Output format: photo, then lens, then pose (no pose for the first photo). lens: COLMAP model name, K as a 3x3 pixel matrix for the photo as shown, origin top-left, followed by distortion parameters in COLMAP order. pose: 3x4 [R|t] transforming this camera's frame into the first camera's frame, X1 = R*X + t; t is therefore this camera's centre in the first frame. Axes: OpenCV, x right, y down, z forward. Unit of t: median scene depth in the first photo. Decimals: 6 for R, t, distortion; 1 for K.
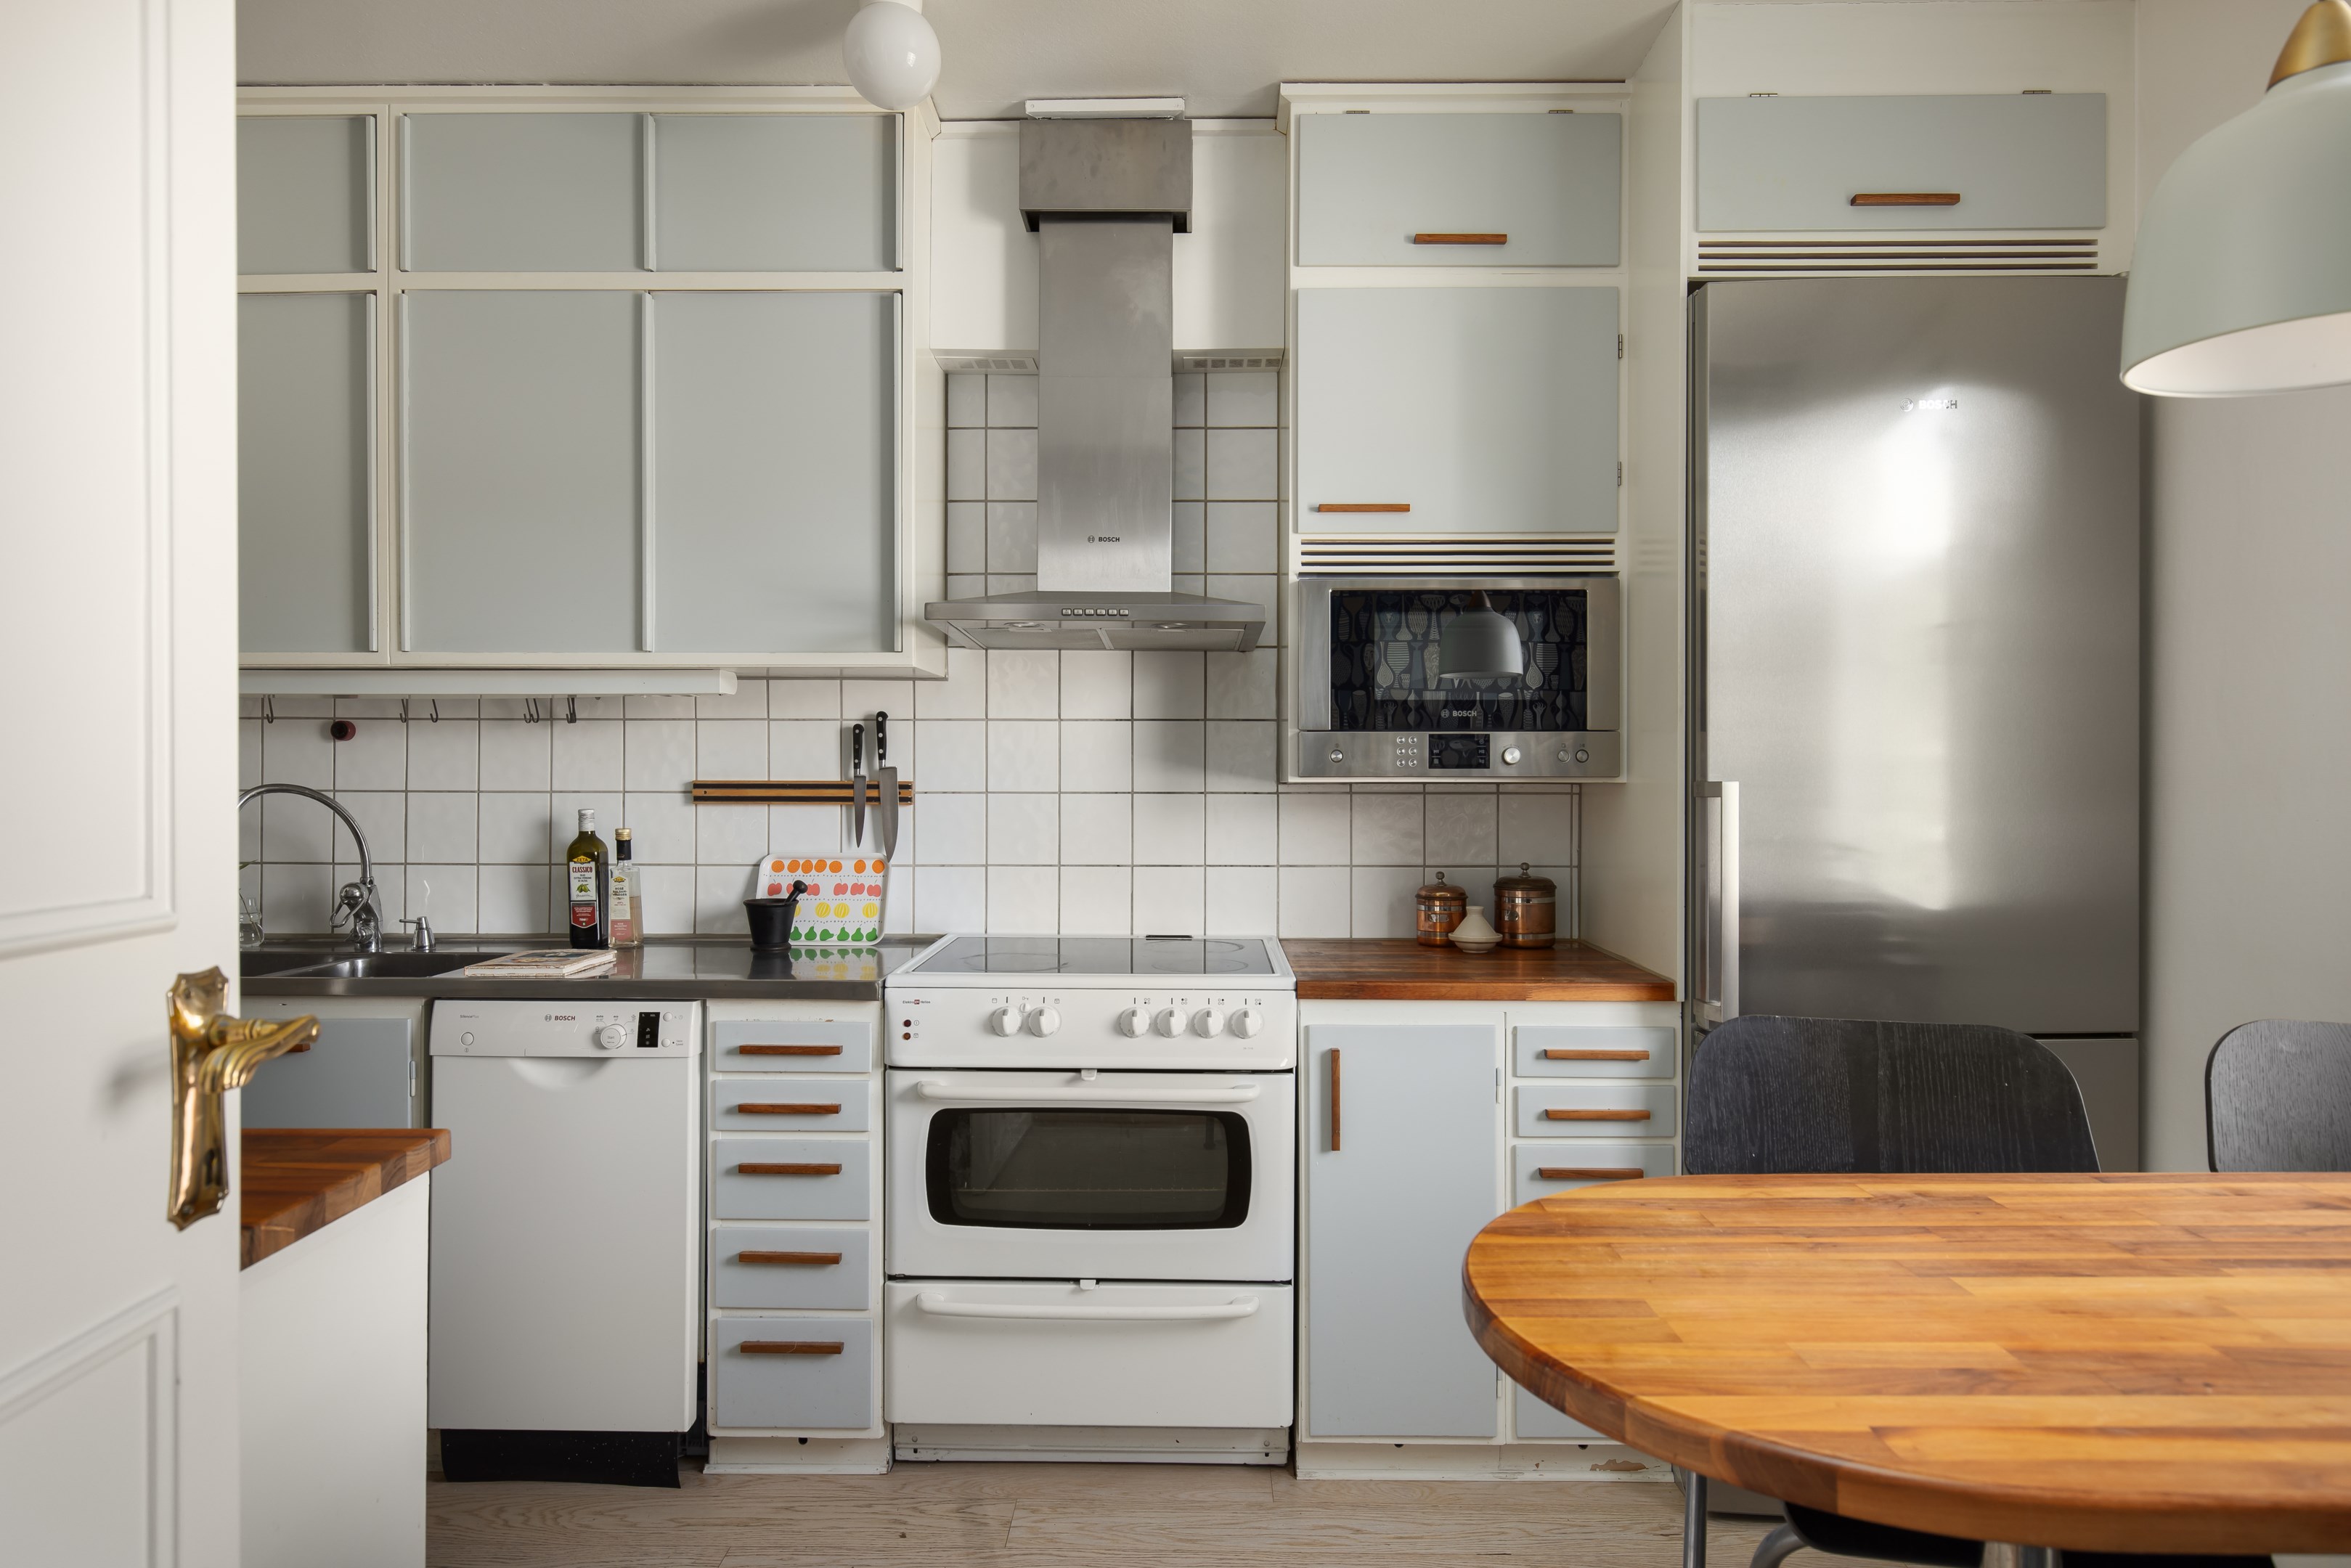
lens RADIAL K [[1393.3, 0, 1178.0], [0, 1393.3, 783.9], [0, 0, 1]] dist [0.005316, -0.001673]
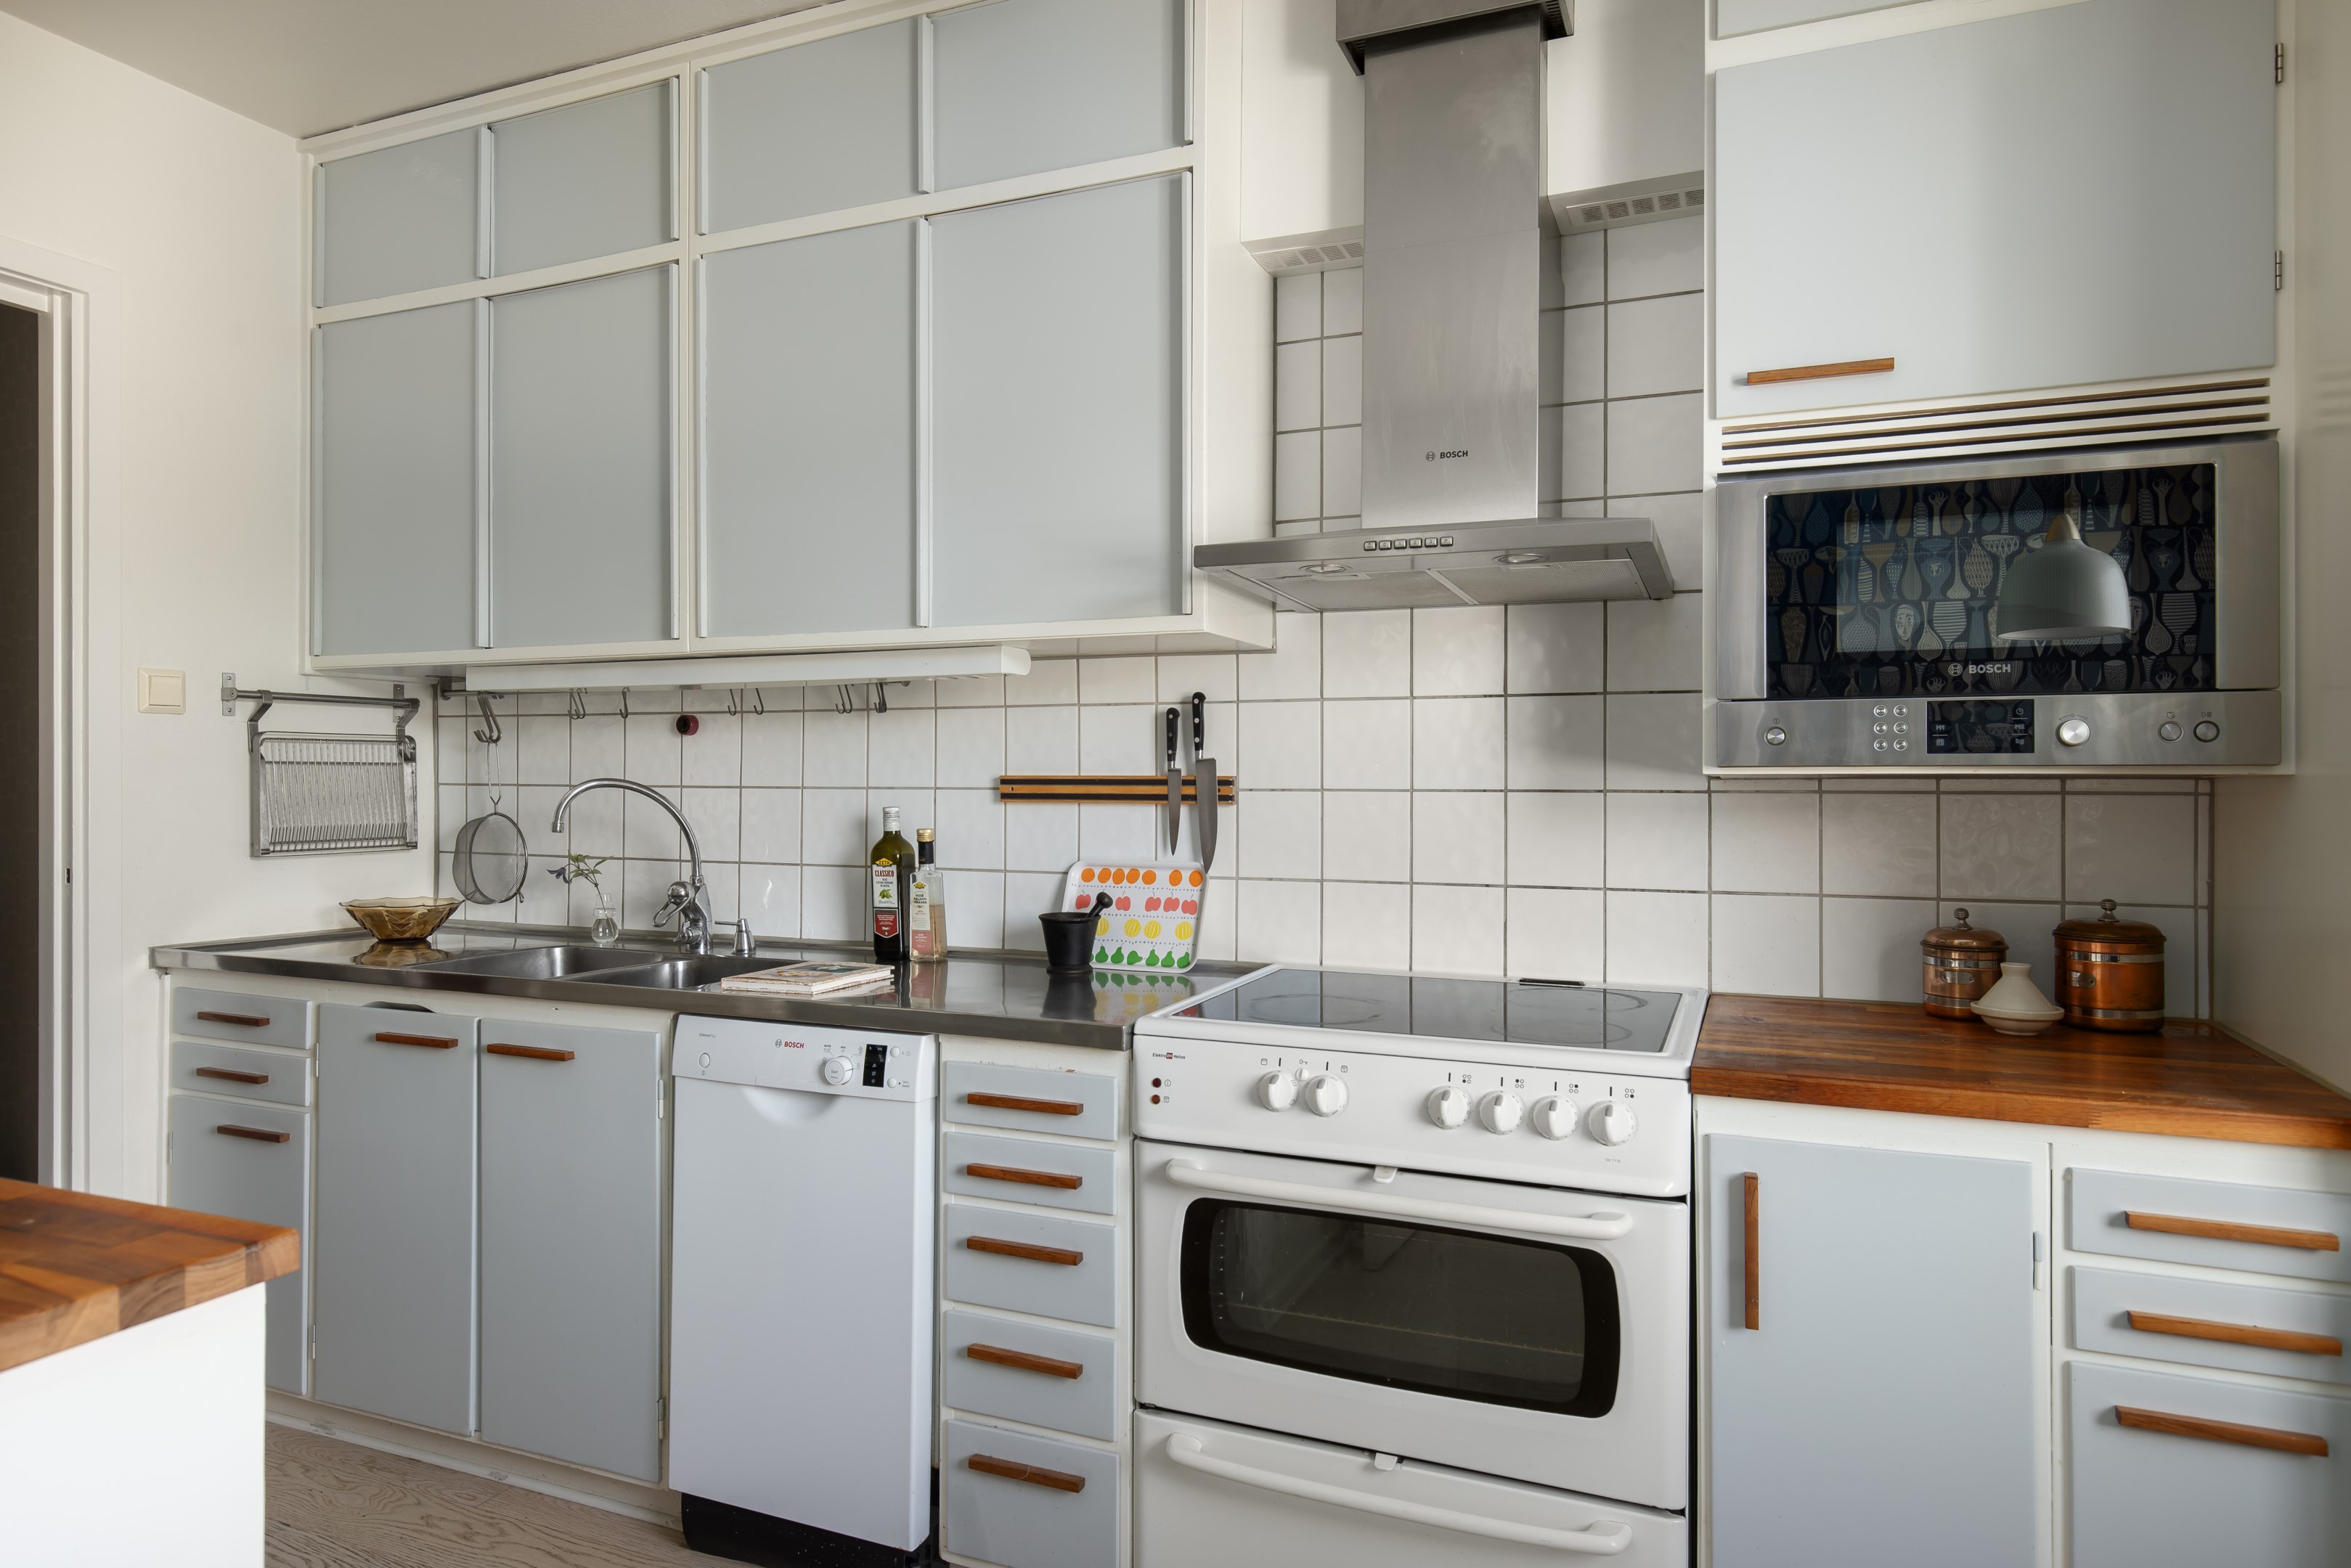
lens RADIAL K [[1393.3, 0, 1174.0], [0, 1393.3, 776.4], [0, 0, 1]] dist [0.005316, -0.001673]
pose [[0.928068, -0.000881, -0.372410, 0.091171], [-0.002759, 0.999954, -0.009240, 0.006639], [0.372401, 0.009602, 0.928022, 0.242491]]
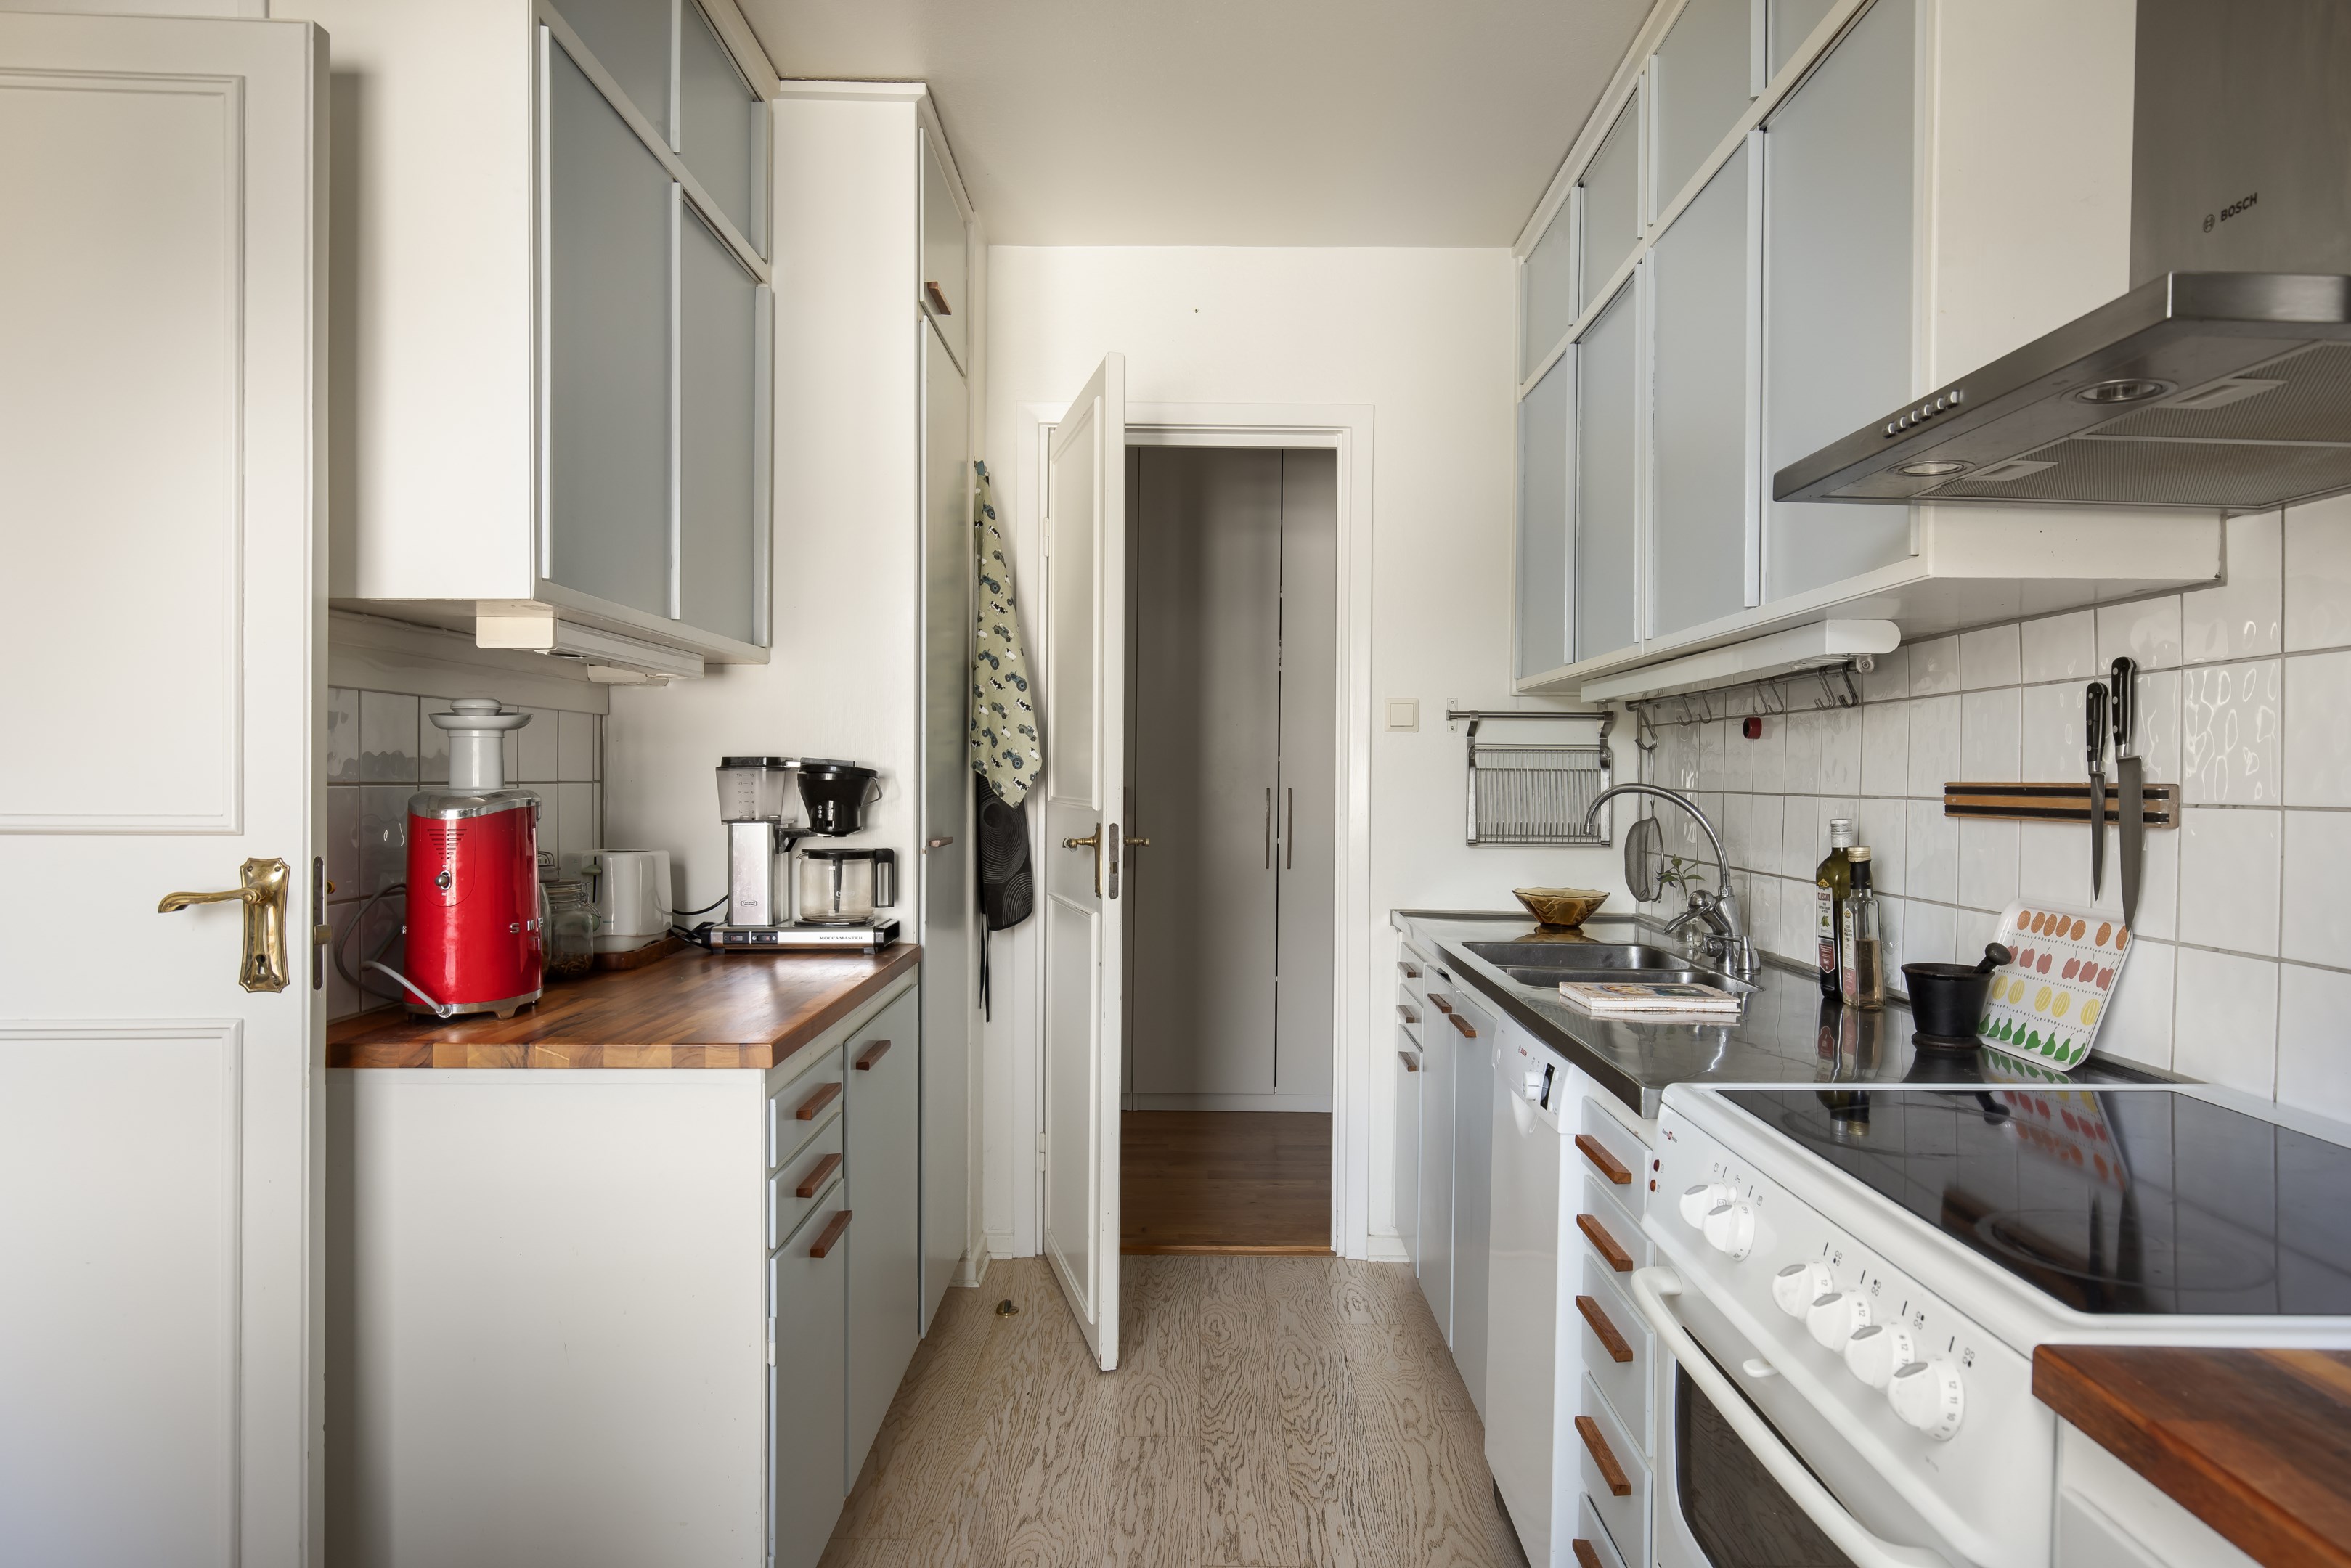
lens RADIAL K [[1430.2, 0, 1191.2], [0, 1430.2, 794.9], [0, 0, 1]] dist [0.004156, 0.000418]
pose [[0.015002, 0.009751, -0.999840, 0.381708], [-0.014621, 0.999848, 0.009532, 0.002954], [0.999781, 0.014476, 0.015142, 0.678567]]
